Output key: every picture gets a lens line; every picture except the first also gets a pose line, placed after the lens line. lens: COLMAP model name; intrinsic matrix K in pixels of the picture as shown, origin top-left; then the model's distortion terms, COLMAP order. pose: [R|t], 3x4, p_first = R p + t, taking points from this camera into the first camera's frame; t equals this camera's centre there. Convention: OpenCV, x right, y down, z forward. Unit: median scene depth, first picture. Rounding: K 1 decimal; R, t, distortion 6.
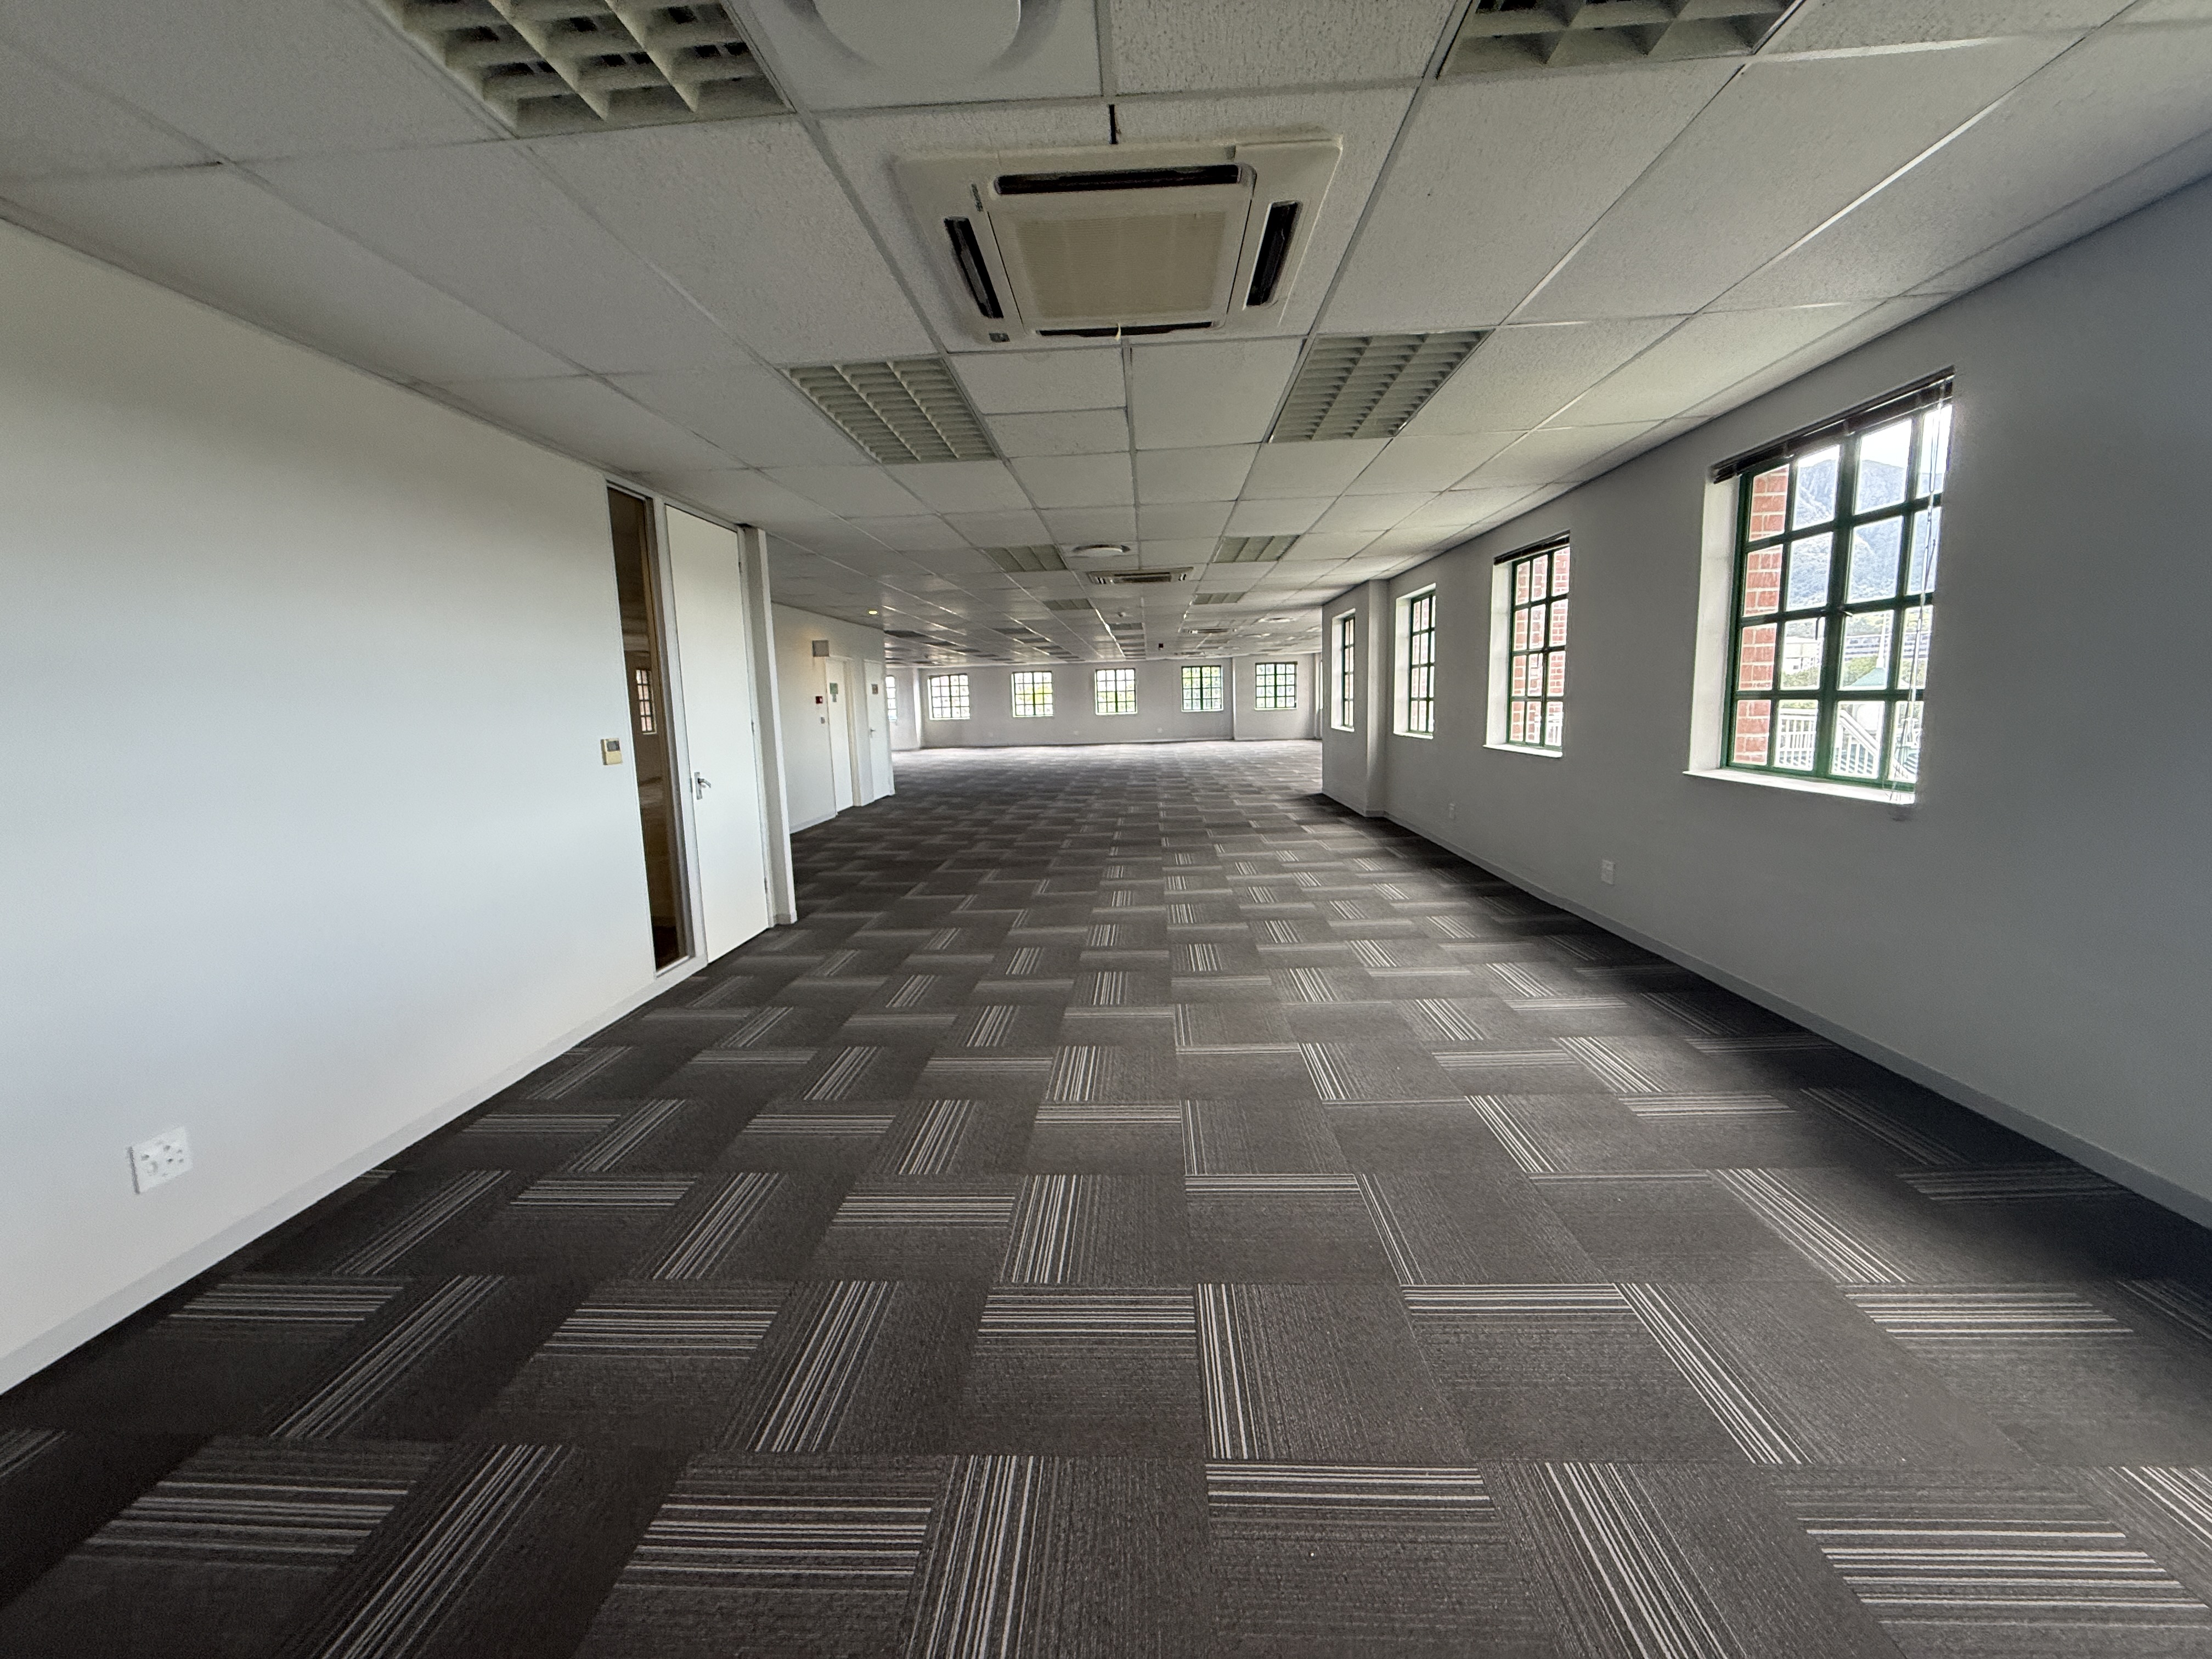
lens RADIAL K [[886.8, 0, 1106.0], [0, 886.8, 829.5], [0, 0, 1]] dist [0.014596, 0.000073]
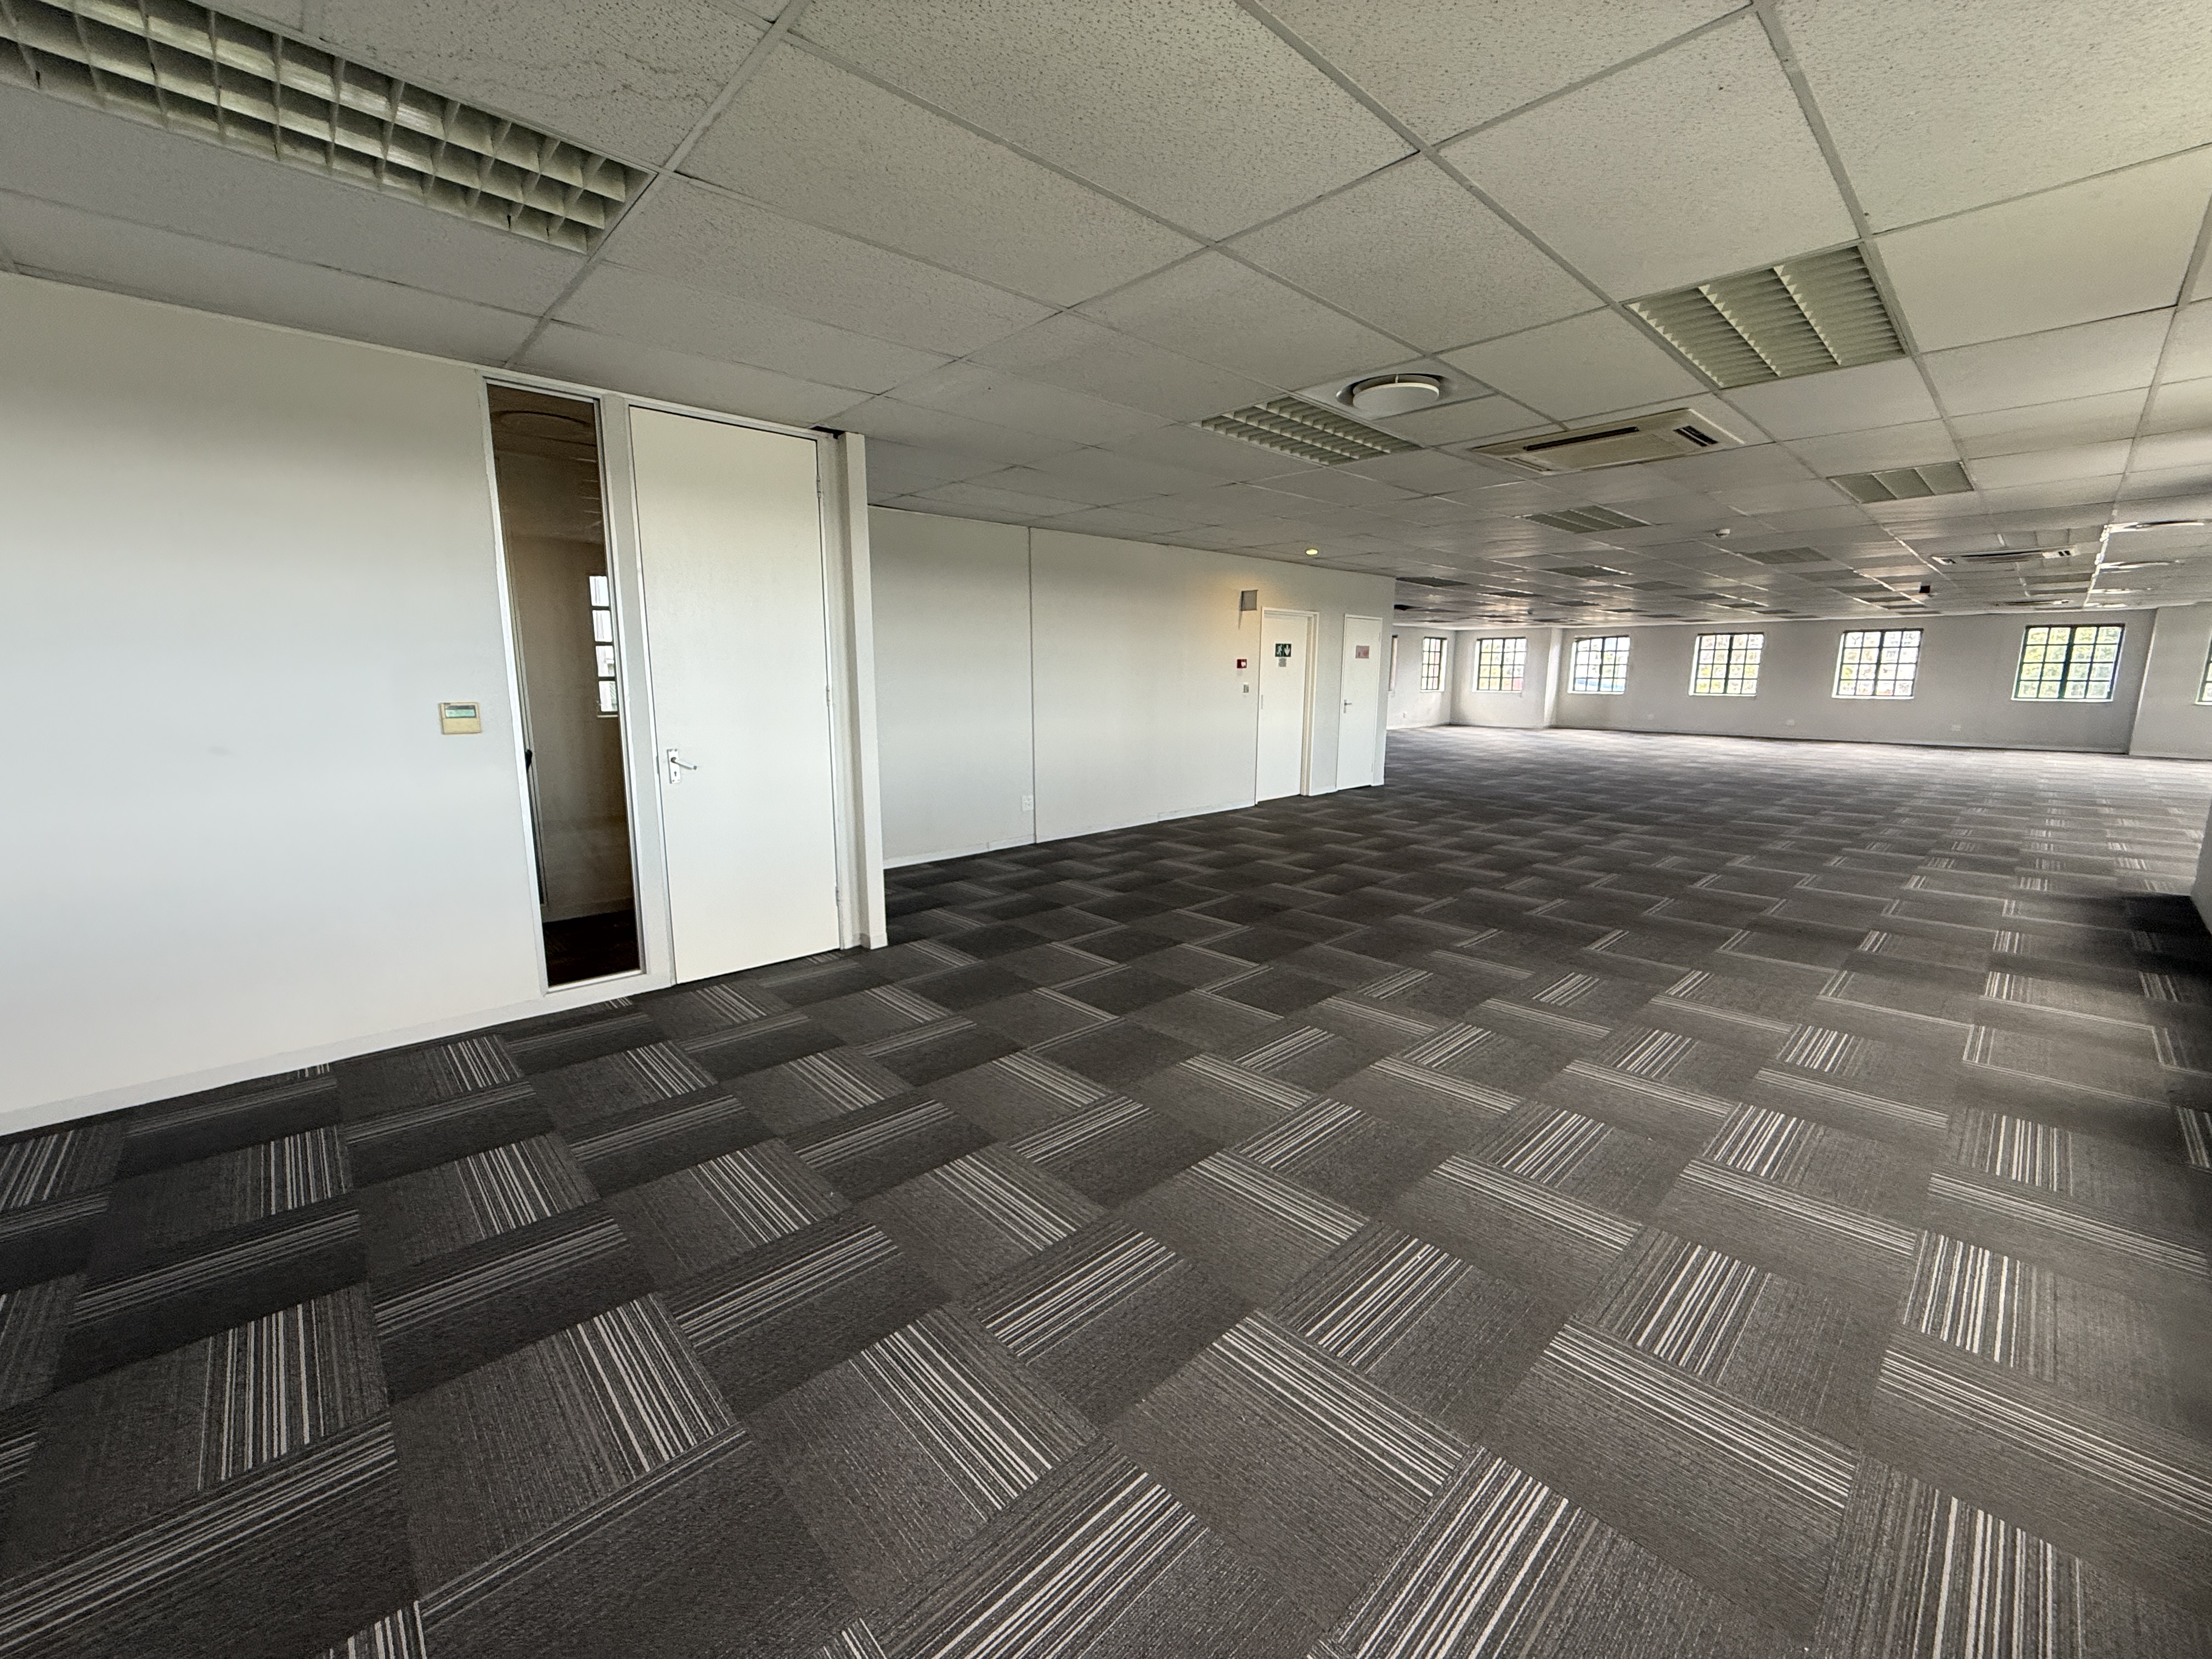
lens RADIAL K [[865.5, 0, 1107.9], [0, 865.5, 890.5], [0, 0, 1]] dist [-0.028652, 0.017828]
pose [[0.717459, 0.205397, -0.665631, 0.127388], [-0.126785, 0.978084, 0.165156, -0.042201], [0.684966, -0.034100, 0.727776, 0.239622]]
